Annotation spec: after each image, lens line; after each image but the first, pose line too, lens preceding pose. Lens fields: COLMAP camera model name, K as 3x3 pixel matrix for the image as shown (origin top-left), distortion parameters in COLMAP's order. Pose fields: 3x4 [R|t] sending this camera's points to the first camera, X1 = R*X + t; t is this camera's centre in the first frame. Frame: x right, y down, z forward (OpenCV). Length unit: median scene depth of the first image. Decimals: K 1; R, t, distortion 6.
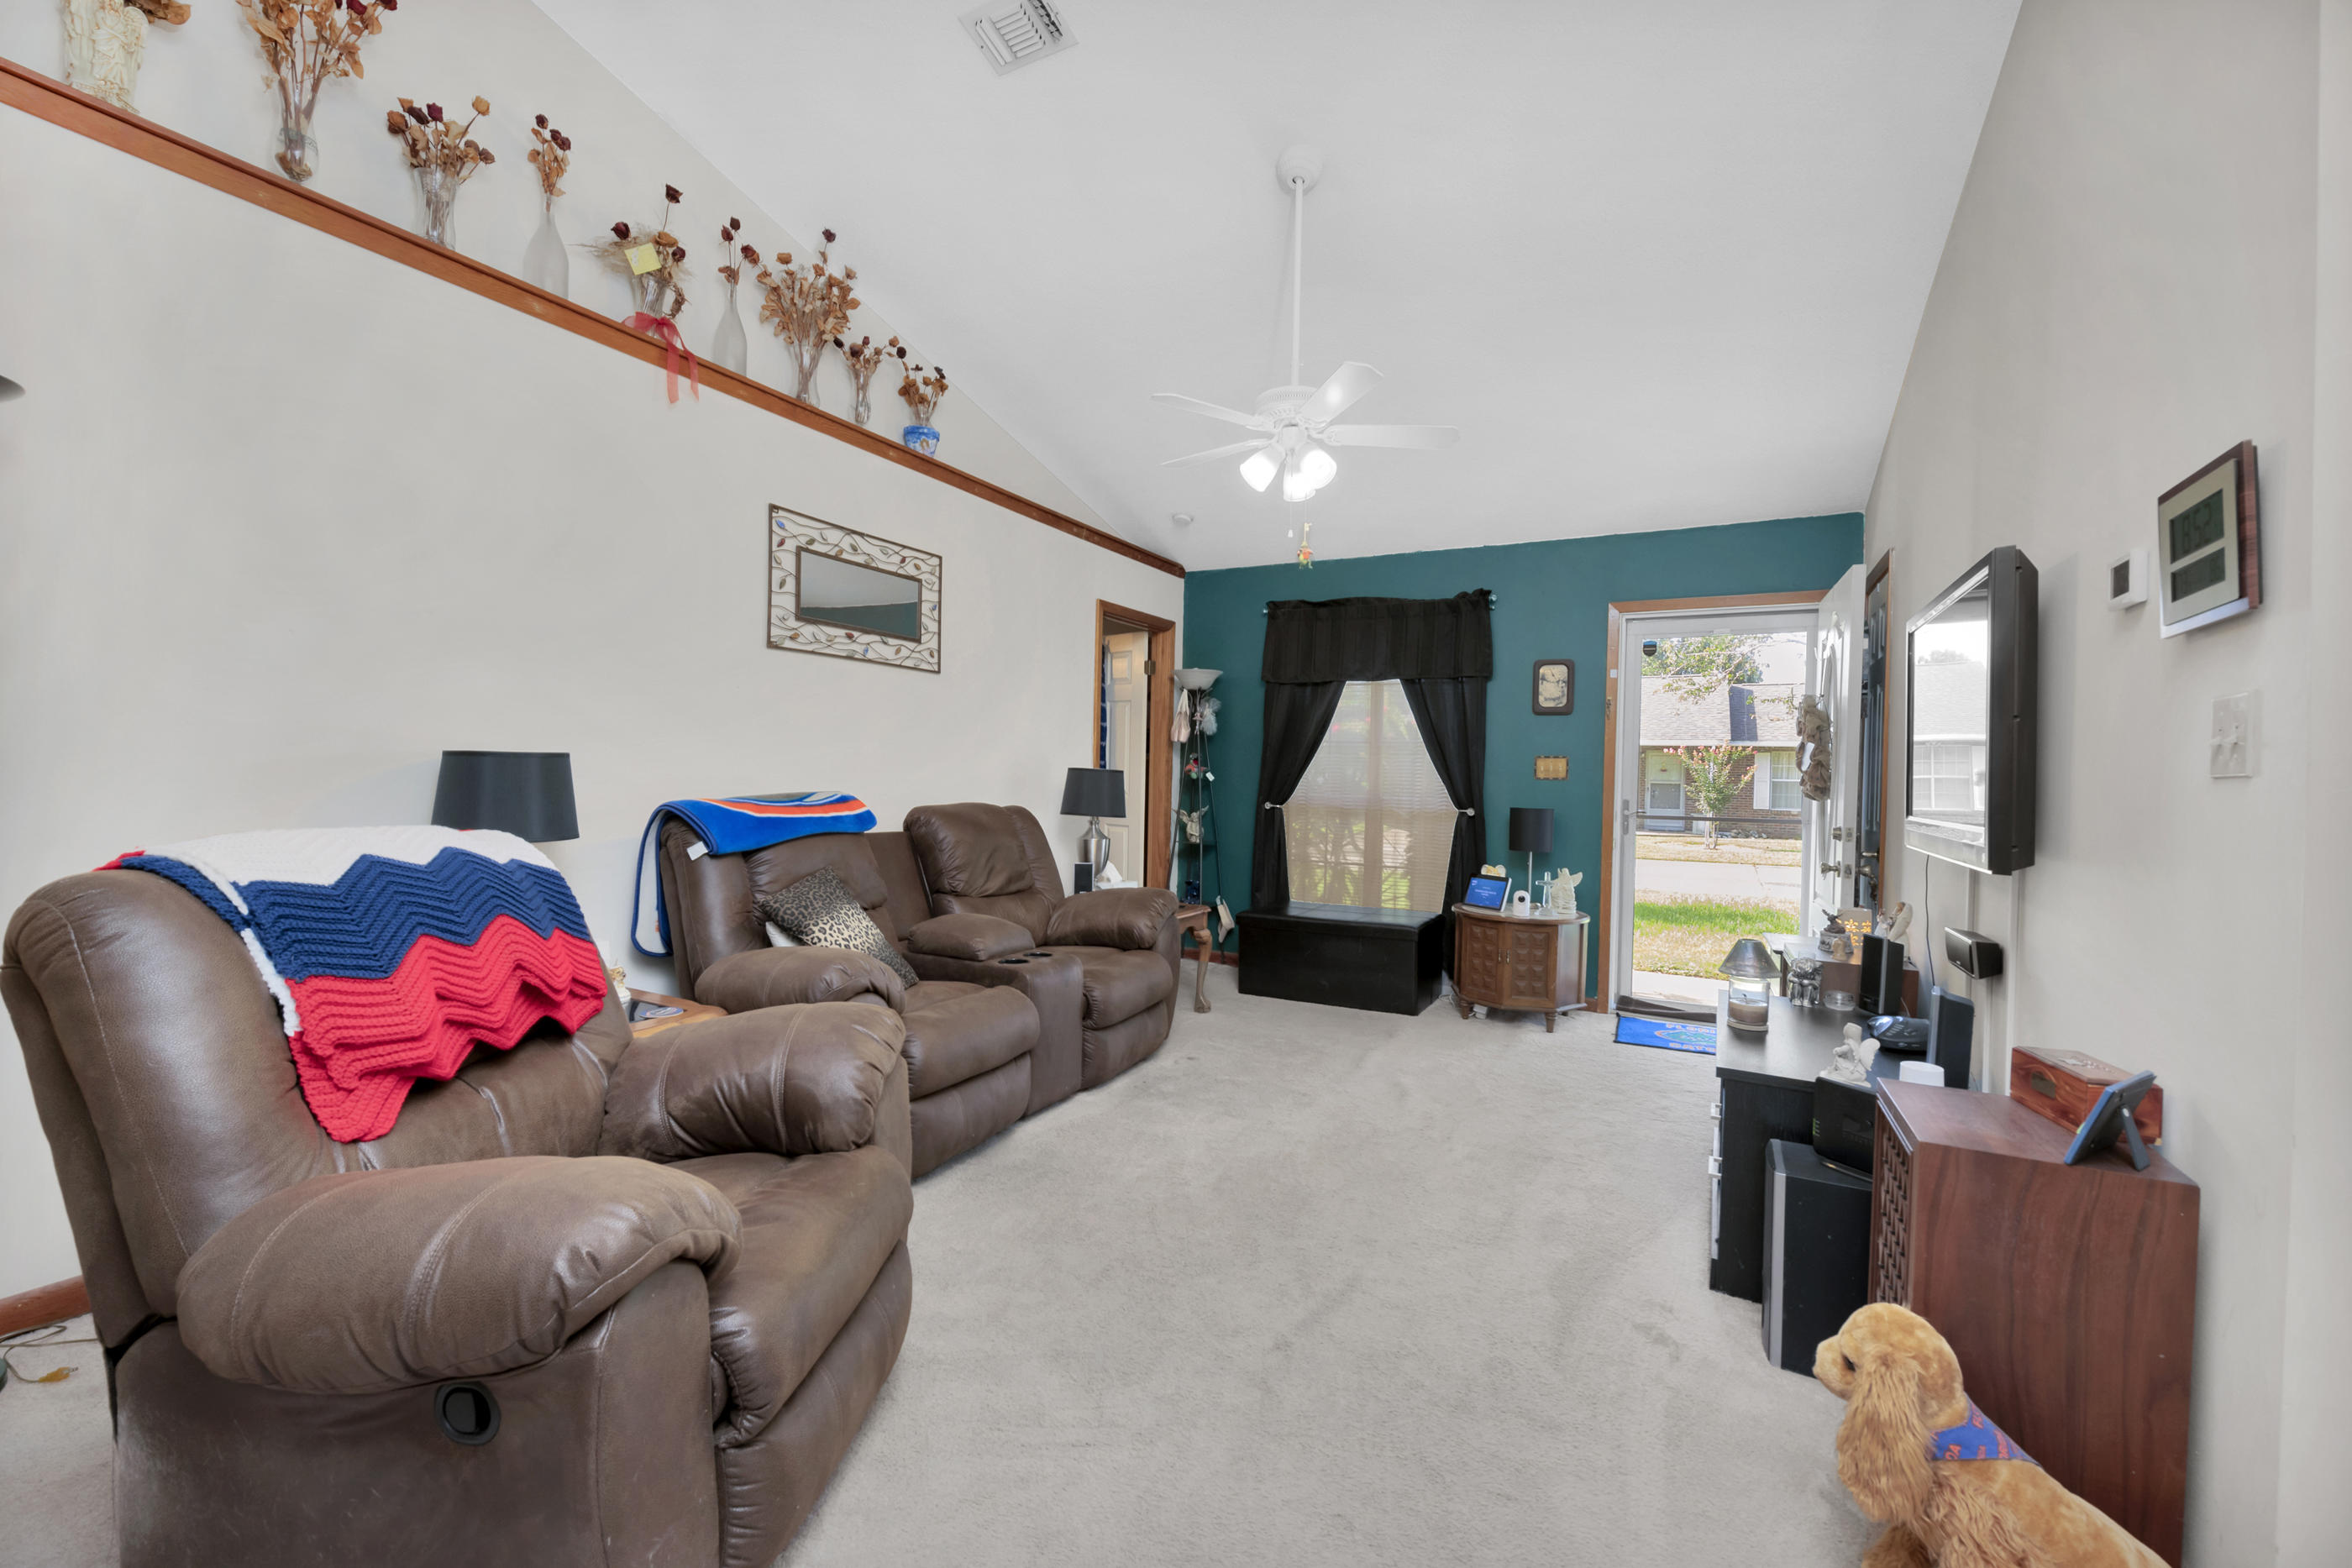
lens RADIAL K [[970.0, 0, 1184.5], [0, 970.0, 777.6], [0, 0, 1]] dist [-0.000759, 0.000107]
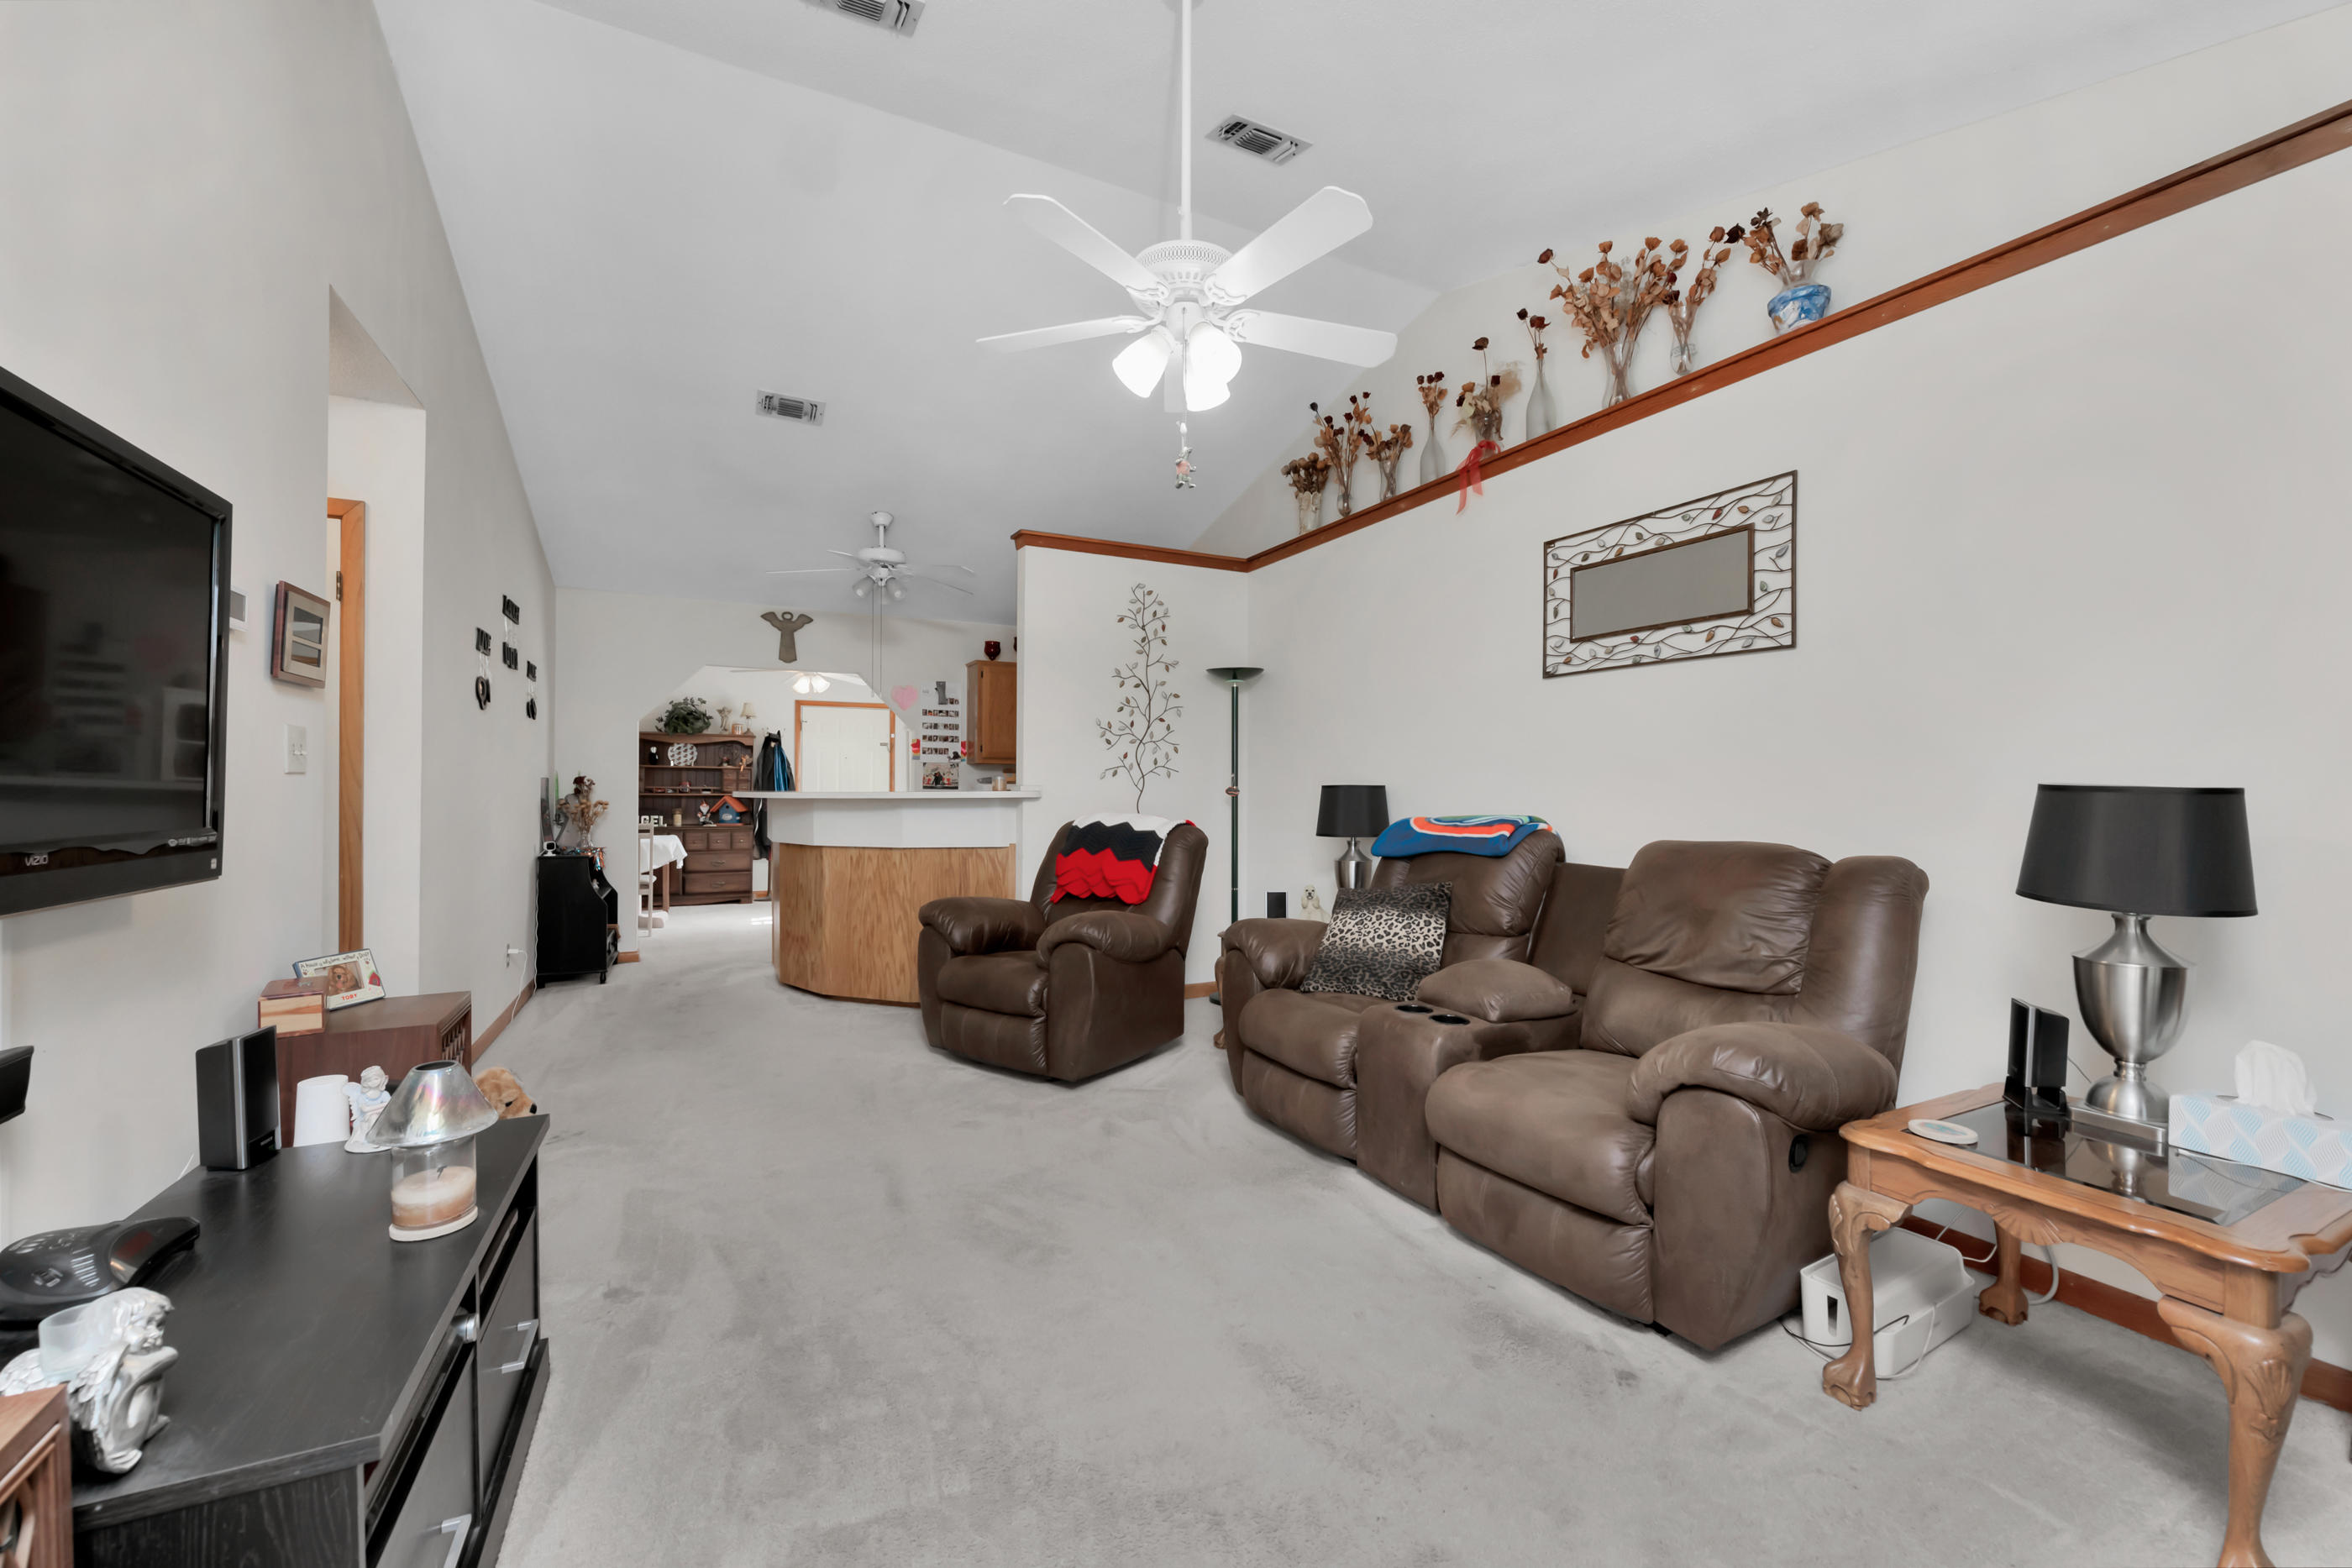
lens RADIAL K [[965.6, 0, 1176.0], [0, 965.6, 784.0], [0, 0, 1]] dist [0.024433, 0.000080]
pose [[-0.590210, -0.033210, -0.806567, 0.603715], [-0.026603, 0.999411, -0.021683, 0.012437], [0.806811, 0.008659, -0.590746, 1.208964]]
